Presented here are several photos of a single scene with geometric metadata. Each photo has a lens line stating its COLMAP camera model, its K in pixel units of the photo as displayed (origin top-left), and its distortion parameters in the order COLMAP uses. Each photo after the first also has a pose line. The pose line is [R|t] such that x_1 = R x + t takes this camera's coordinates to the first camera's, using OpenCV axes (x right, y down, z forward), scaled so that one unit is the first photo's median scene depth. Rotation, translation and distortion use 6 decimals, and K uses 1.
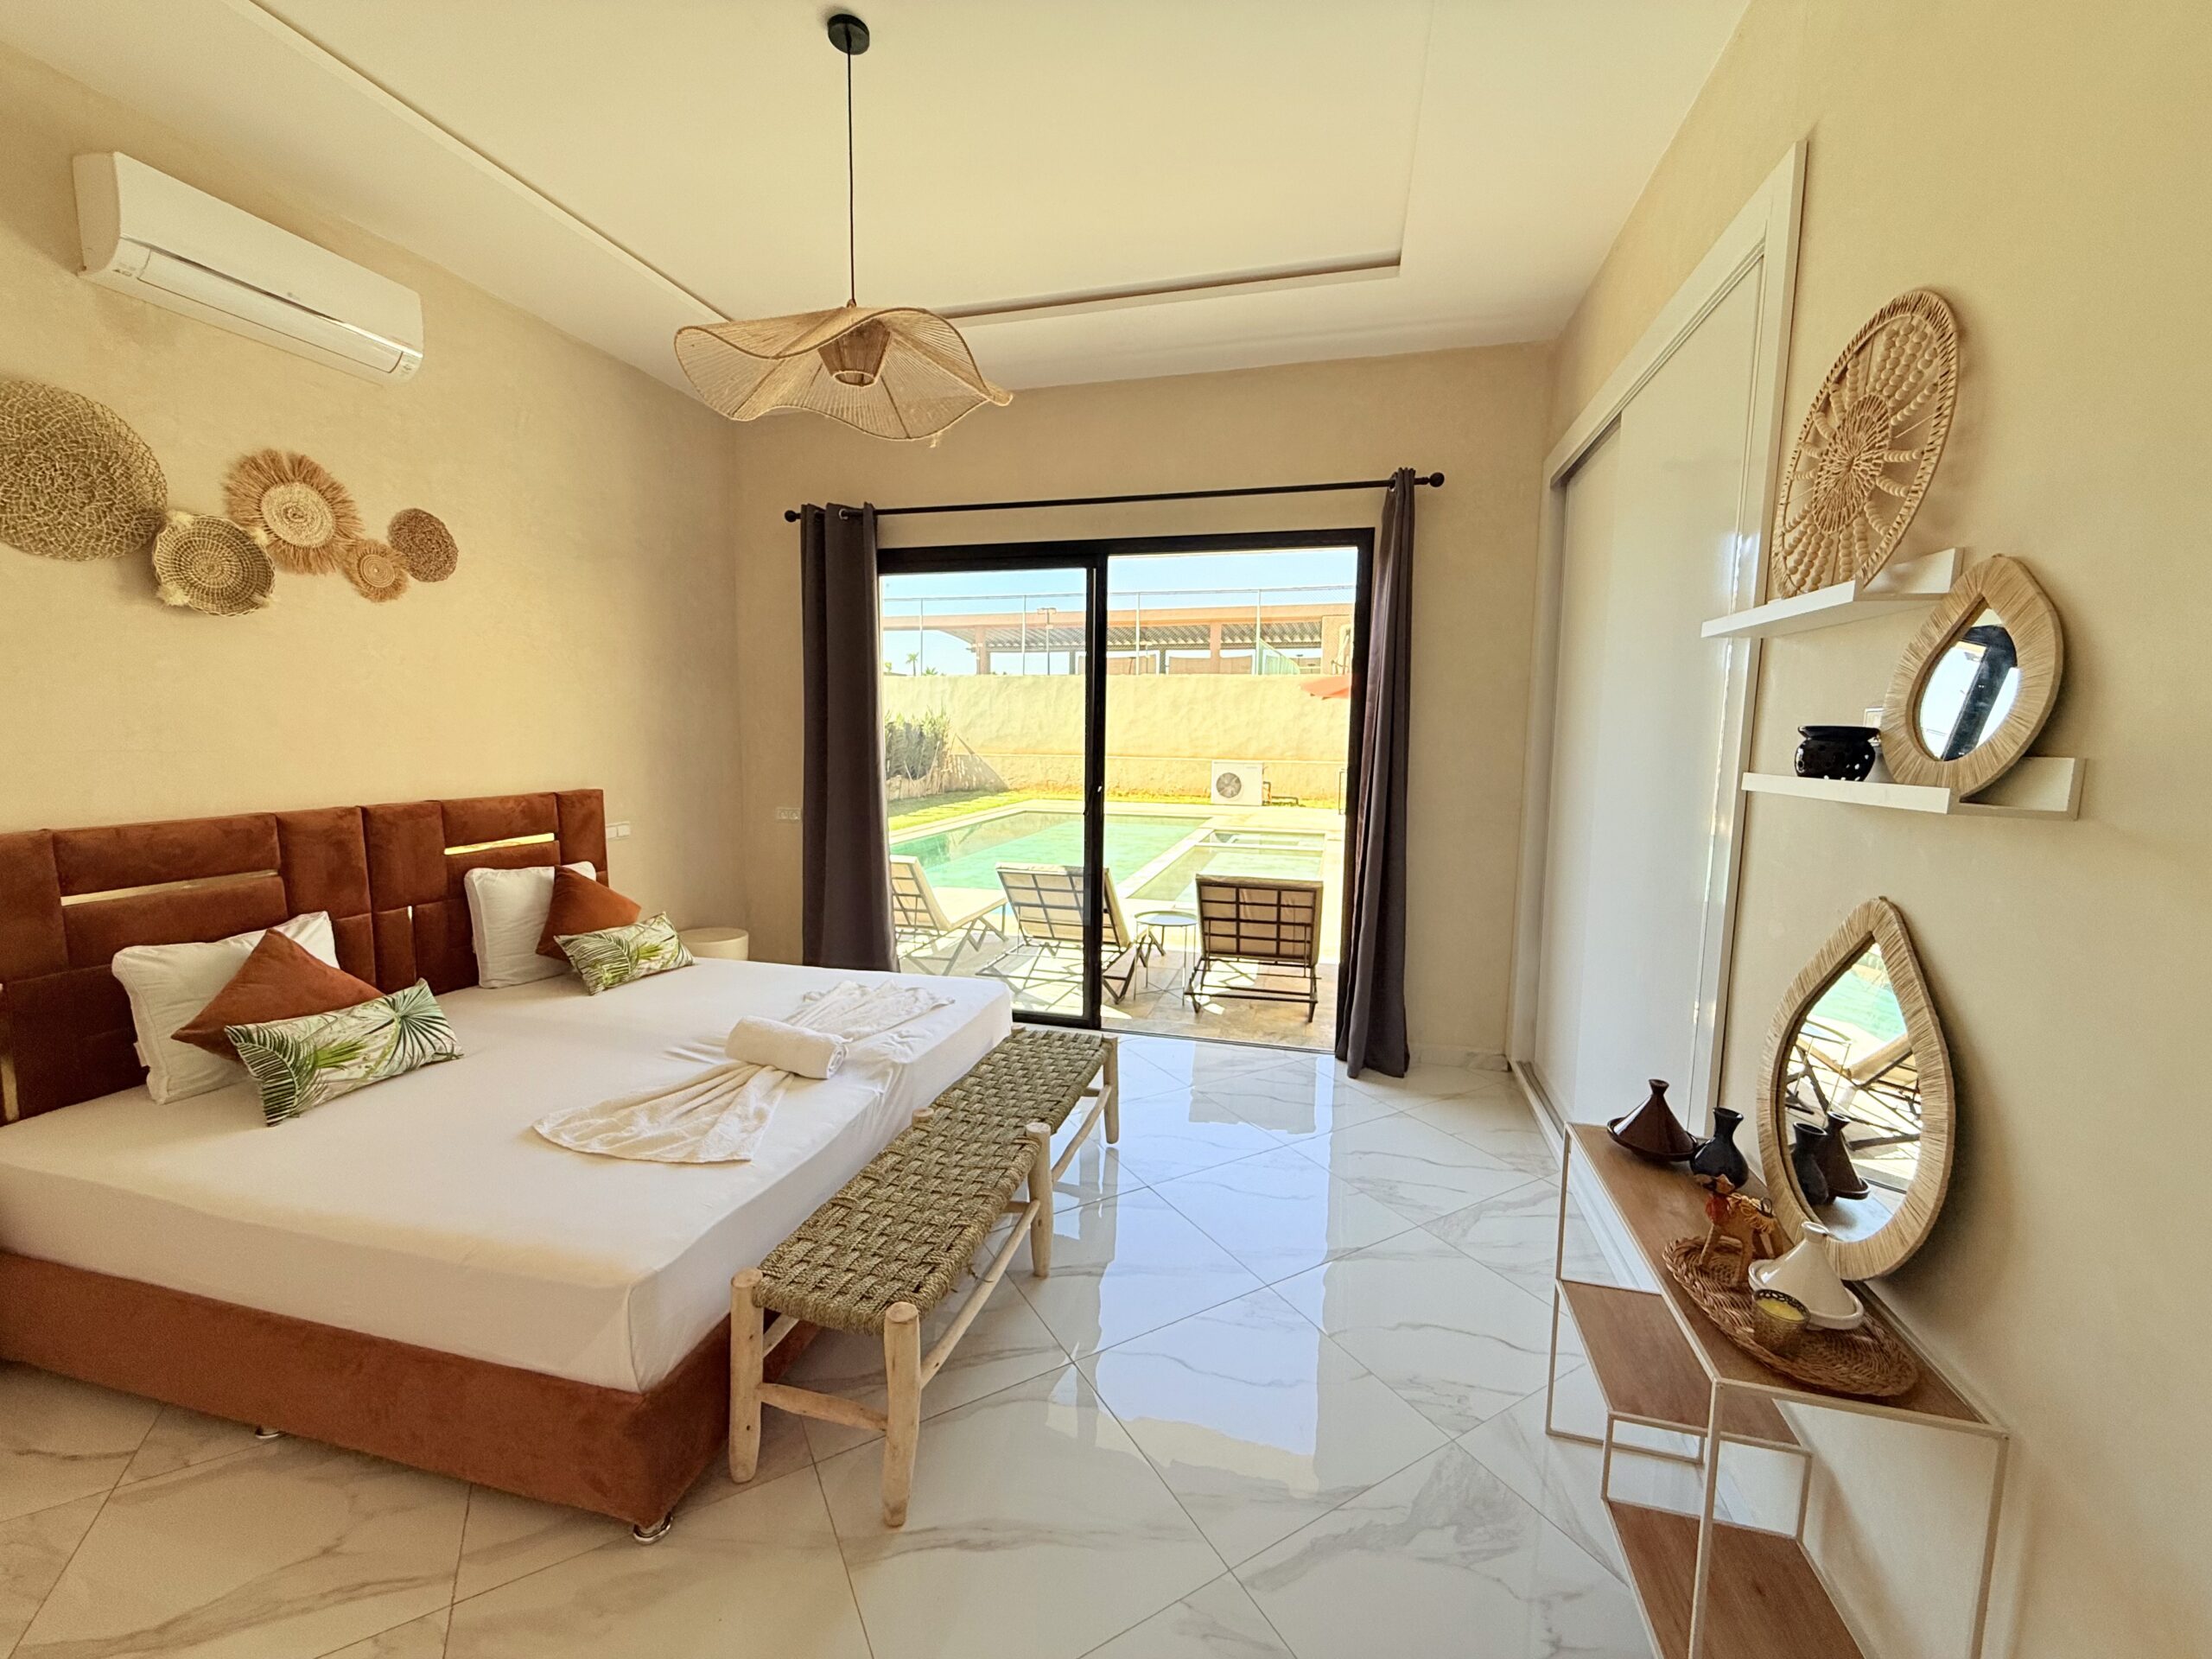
lens RADIAL K [[885.7, 0, 1105.7], [0, 885.7, 827.4], [0, 0, 1]] dist [-0.000570, 0.000457]
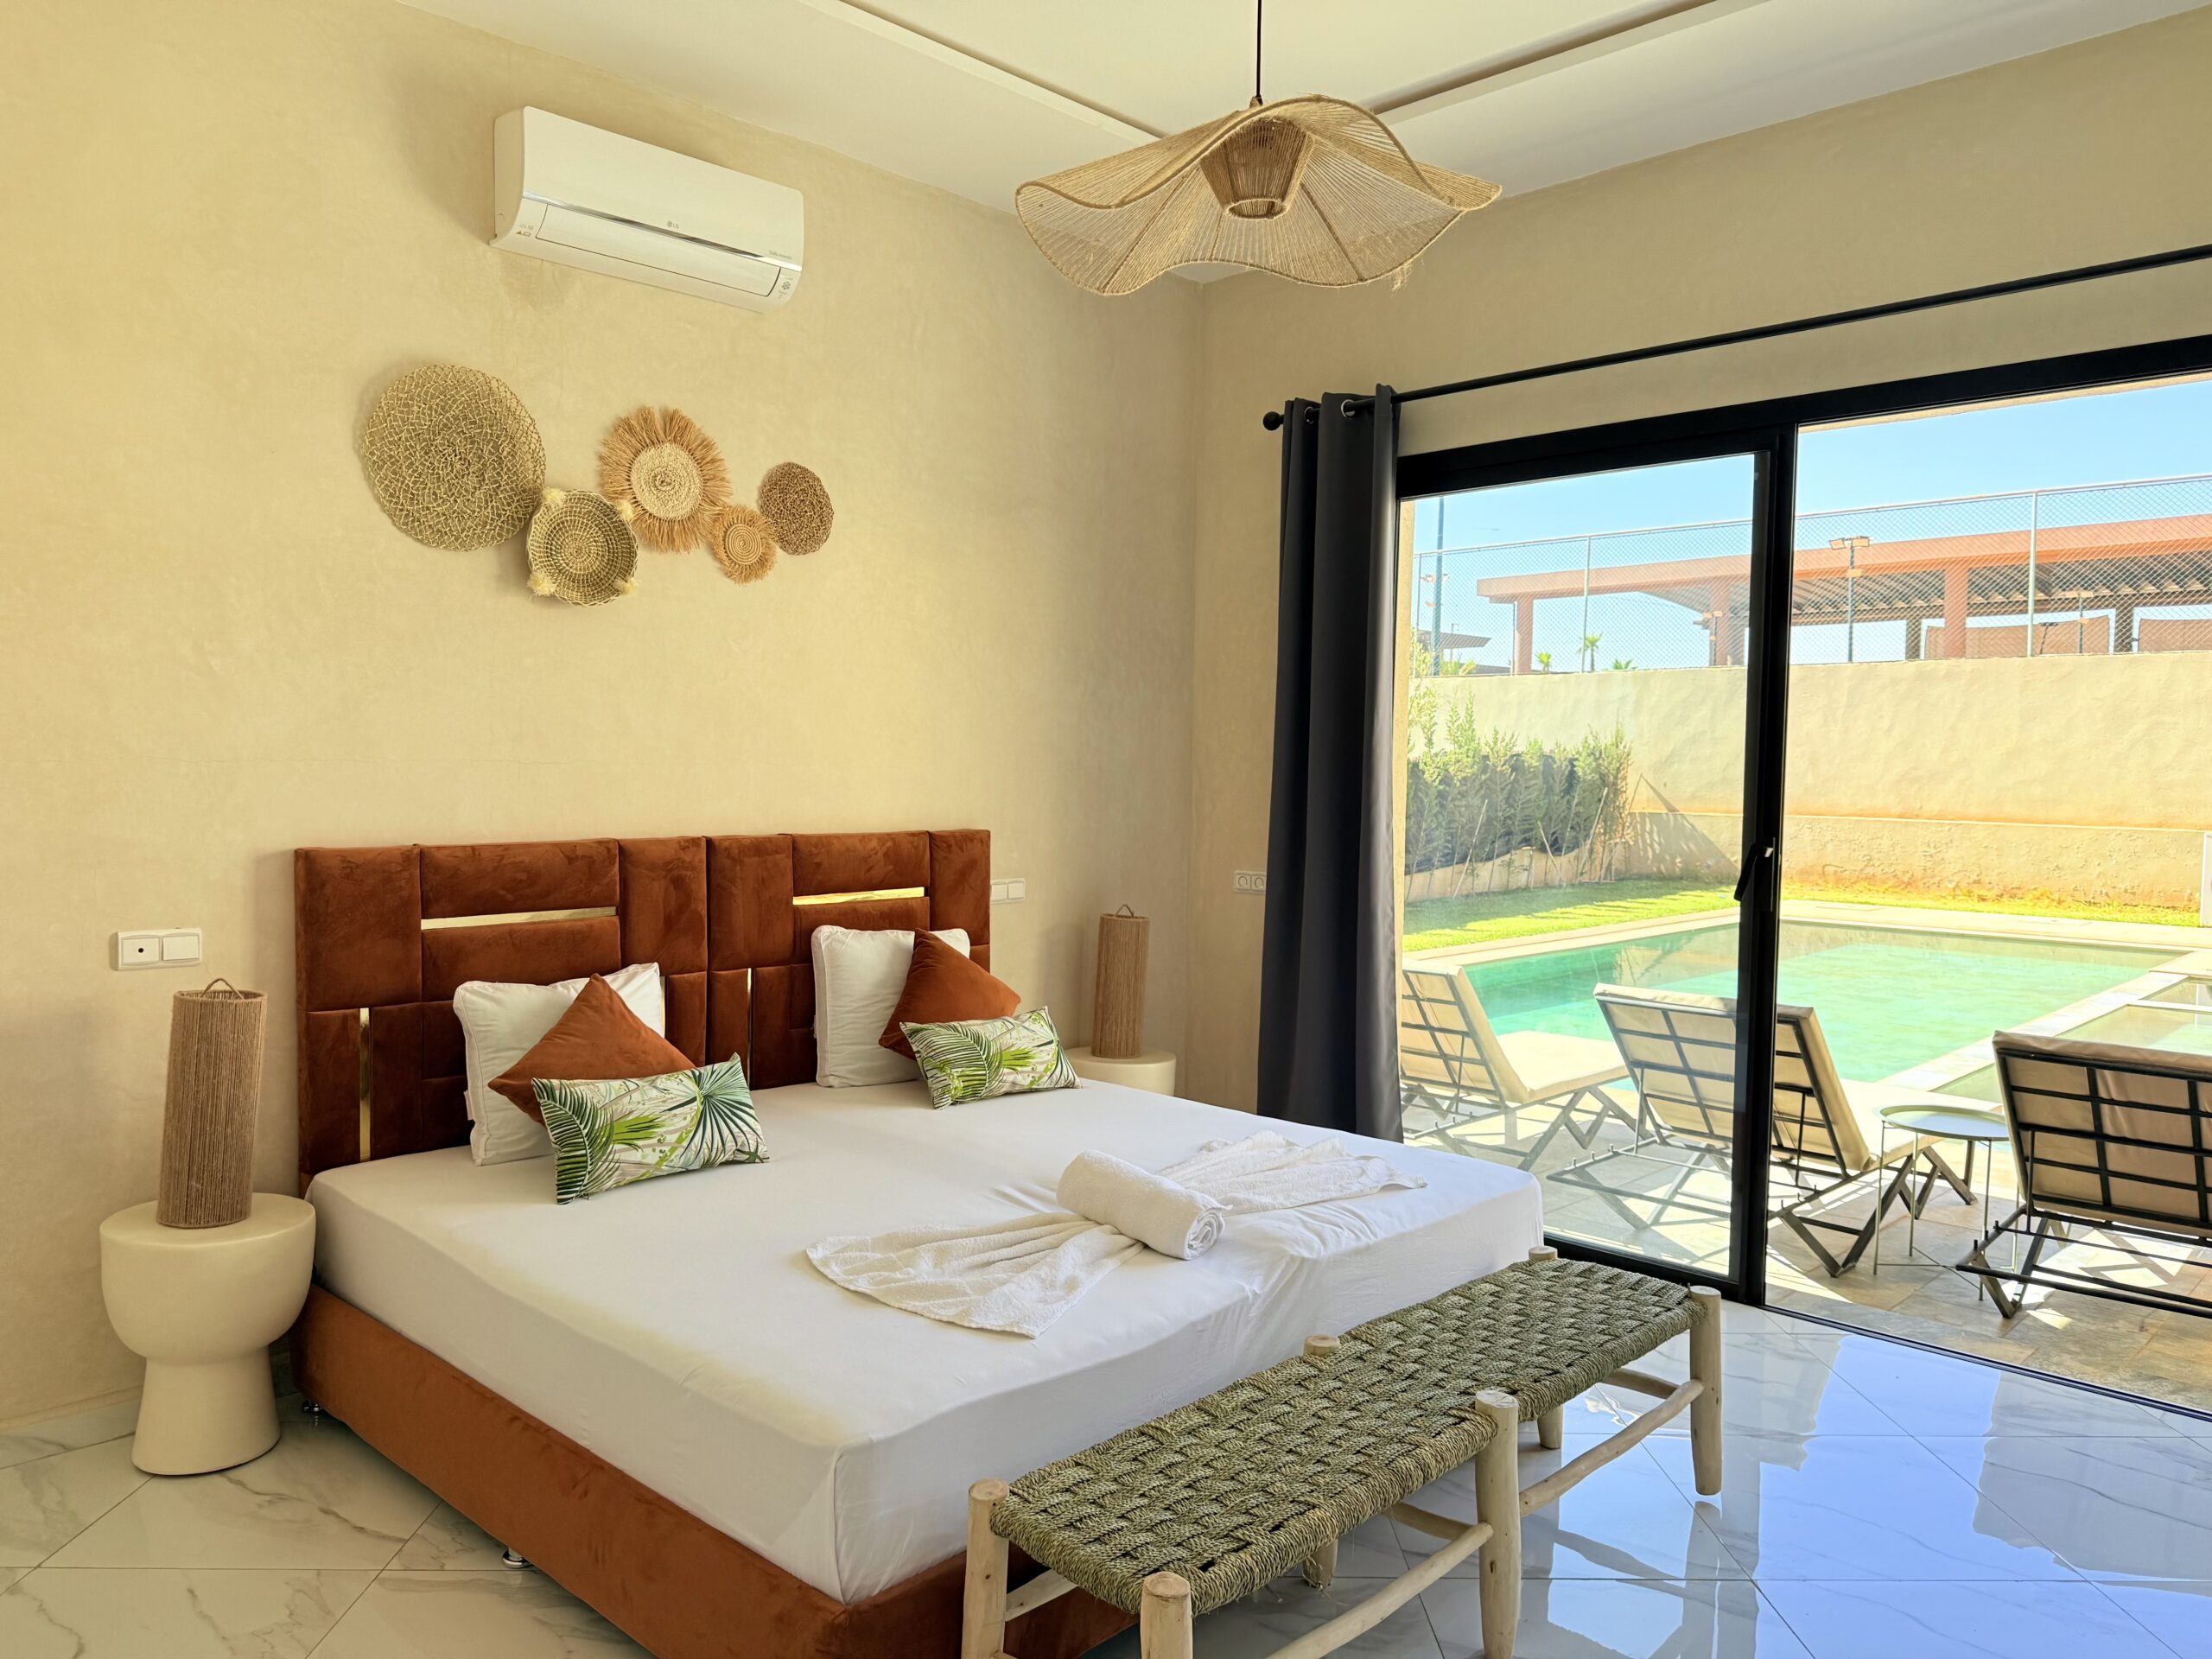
lens RADIAL K [[1564.0, 0, 1112.9], [0, 1564.0, 834.7], [0, 0, 1]] dist [0.043676, -0.052740]
pose [[0.872203, 0.022157, -0.488641, 0.183847], [-0.056548, 0.996843, -0.055734, 0.035648], [0.485864, 0.076243, 0.870703, -0.053544]]
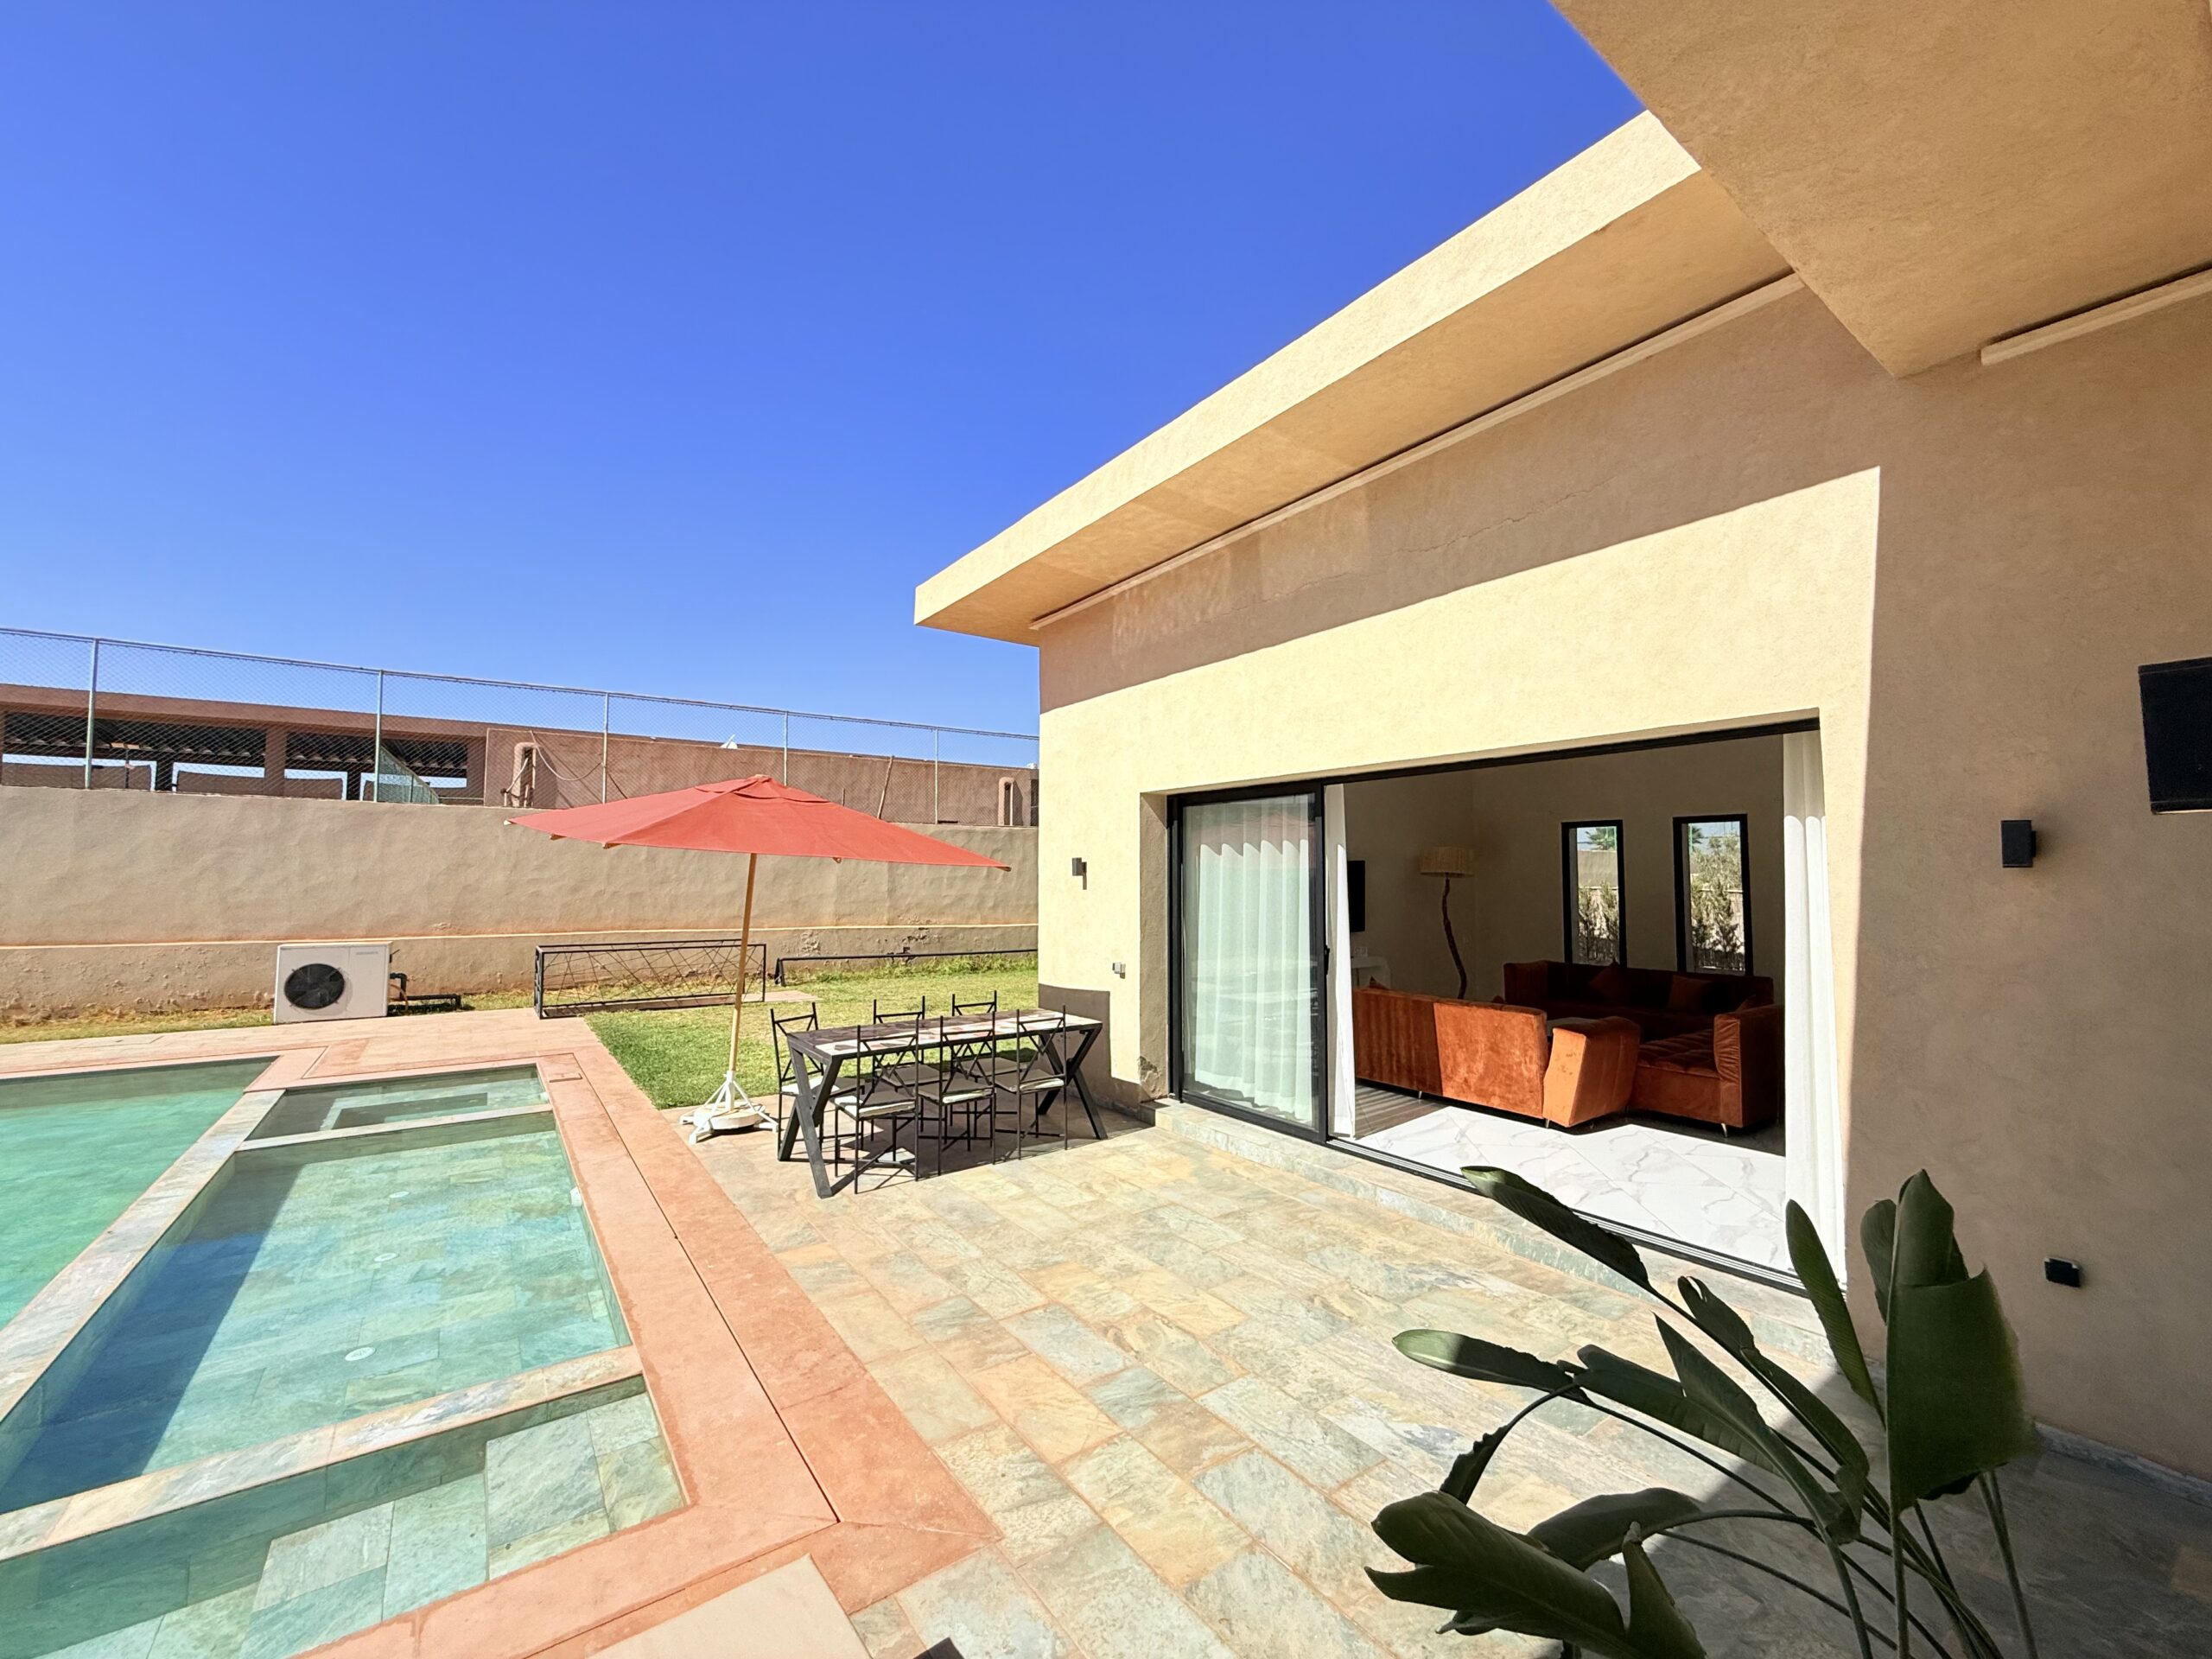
lens RADIAL K [[885.7, 0, 1112.2], [0, 885.7, 827.3], [0, 0, 1]] dist [-0.000570, 0.000457]
pose [[0.635201, 0.036169, 0.771500, 0.141085], [0.090464, 0.988543, -0.120827, -0.243588], [-0.767031, 0.146542, 0.624651, 1.626387]]
